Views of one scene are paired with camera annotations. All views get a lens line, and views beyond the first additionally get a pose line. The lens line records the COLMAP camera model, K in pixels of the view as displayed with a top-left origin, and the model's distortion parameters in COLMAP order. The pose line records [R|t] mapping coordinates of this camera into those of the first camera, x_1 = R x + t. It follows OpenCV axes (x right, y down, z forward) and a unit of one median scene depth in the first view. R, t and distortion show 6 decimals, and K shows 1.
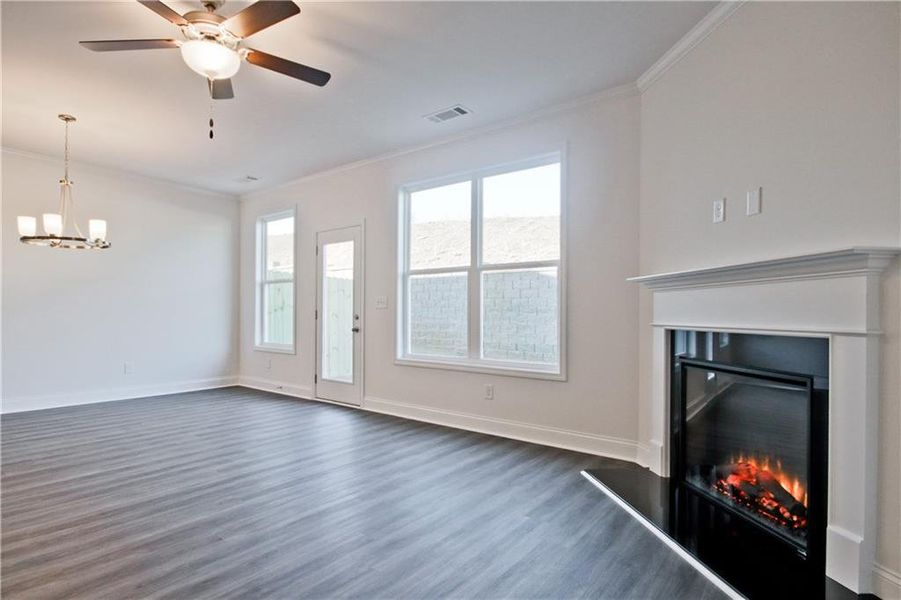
lens RADIAL K [[474.4, 0, 446.4], [0, 474.4, 298.5], [0, 0, 1]] dist [-0.001804, 0.000624]
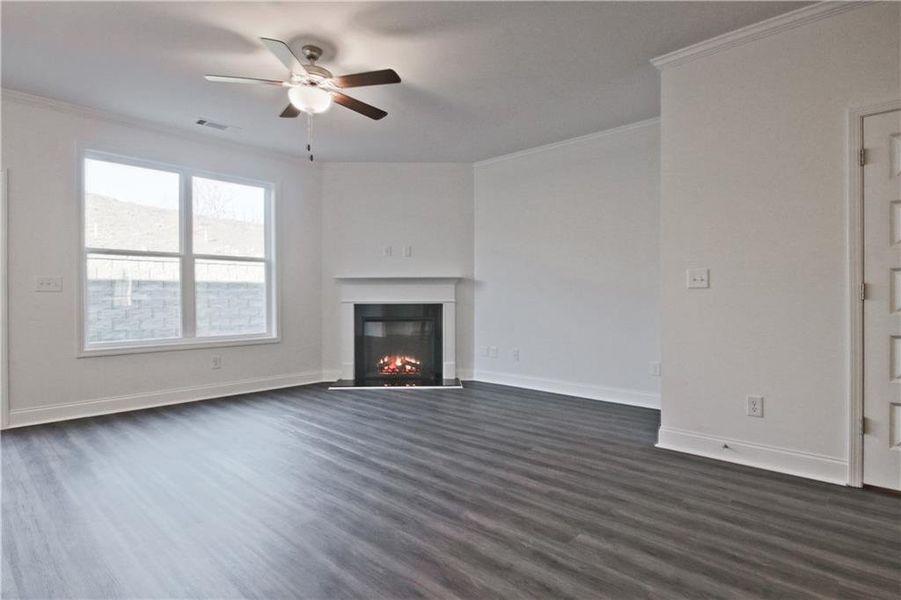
lens RADIAL K [[474.4, 0, 446.4], [0, 474.4, 298.5], [0, 0, 1]] dist [-0.001804, 0.000624]
pose [[0.092191, -0.011467, 0.995675, -1.006032], [-0.028868, 0.999483, 0.014184, 0.001425], [-0.995323, -0.030051, 0.091812, 0.303653]]
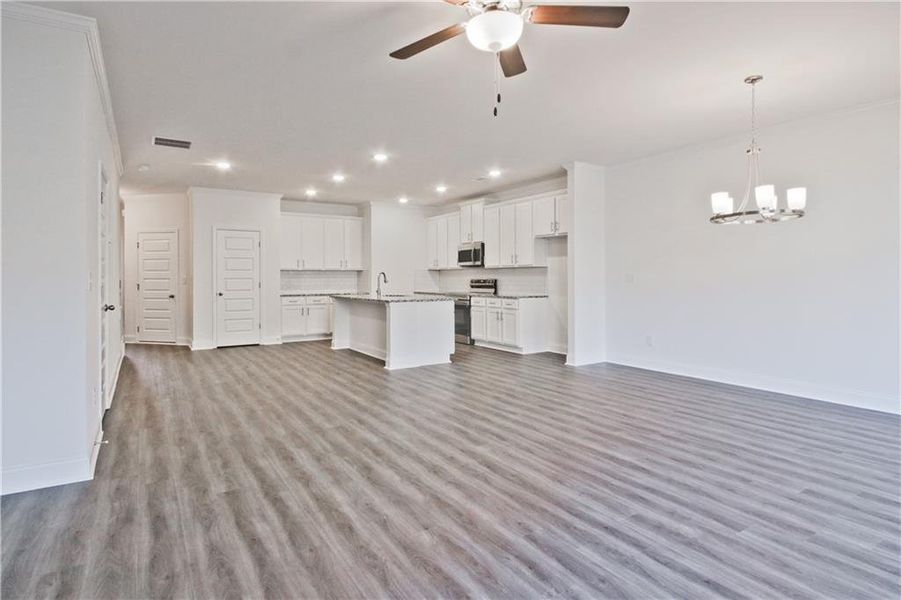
lens RADIAL K [[479.1, 0, 449.8], [0, 479.1, 277.2], [0, 0, 1]] dist [0.000798, 0.000553]
pose [[-0.331058, -0.008901, -0.943569, 0.243624], [0.030156, 0.999345, -0.020008, -0.004788], [0.943129, -0.035078, -0.330572, 0.712696]]
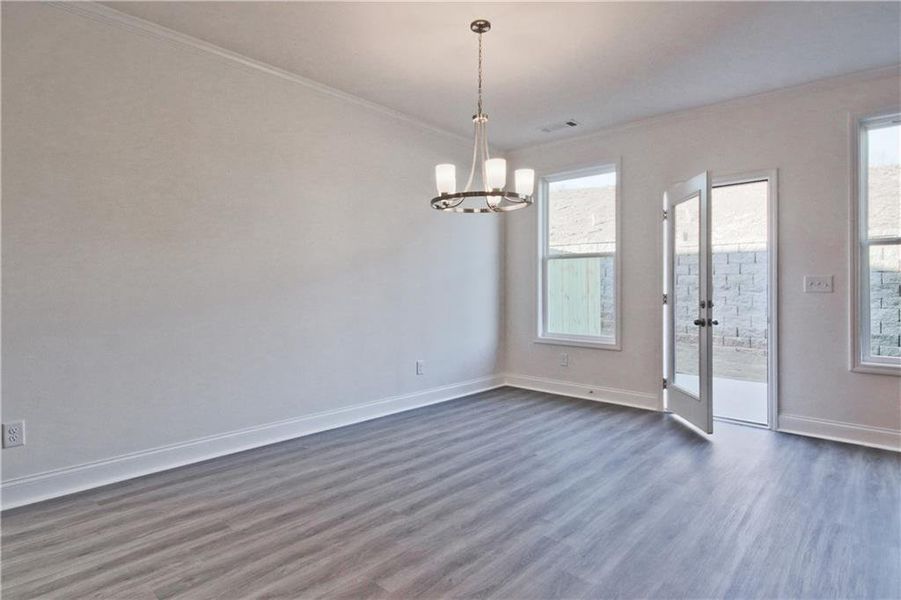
lens RADIAL K [[484.4, 0, 449.1], [0, 484.4, 283.4], [0, 0, 1]] dist [0.004889, 0.000678]
pose [[0.997558, -0.003541, -0.069752, -0.742346], [0.005049, 0.999757, 0.021460, -0.014658], [0.069659, -0.021760, 0.997333, 0.265698]]
